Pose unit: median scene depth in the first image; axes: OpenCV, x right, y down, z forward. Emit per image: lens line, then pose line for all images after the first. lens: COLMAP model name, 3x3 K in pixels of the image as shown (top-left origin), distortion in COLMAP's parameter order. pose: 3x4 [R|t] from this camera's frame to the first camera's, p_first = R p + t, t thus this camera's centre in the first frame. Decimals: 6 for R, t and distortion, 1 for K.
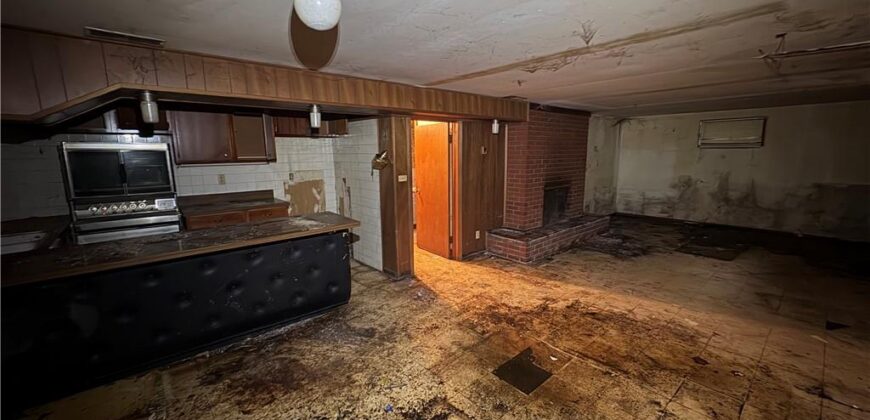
lens RADIAL K [[344.0, 0, 435.0], [0, 344.0, 210.0], [0, 0, 1]] dist [-0.002253, -0.000305]
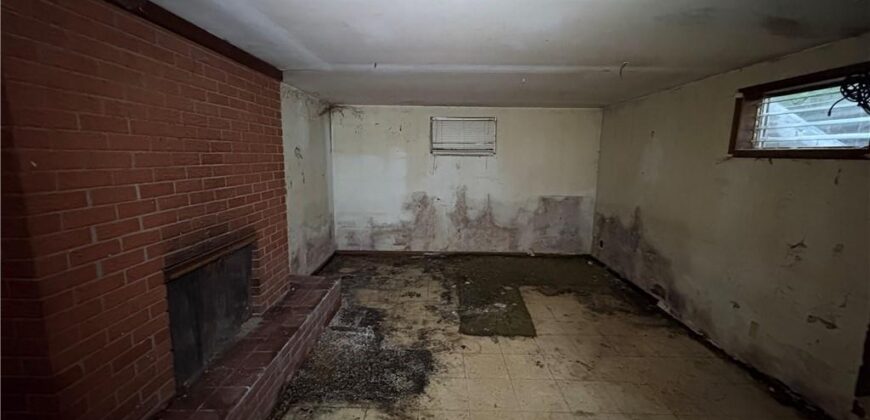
lens RADIAL K [[344.0, 0, 435.0], [0, 344.0, 210.0], [0, 0, 1]] dist [-0.002253, -0.000305]
pose [[0.665416, -0.097051, 0.740137, 0.214985], [0.105785, 0.993766, 0.035202, -0.089067], [-0.738939, 0.054871, 0.671535, 0.513220]]
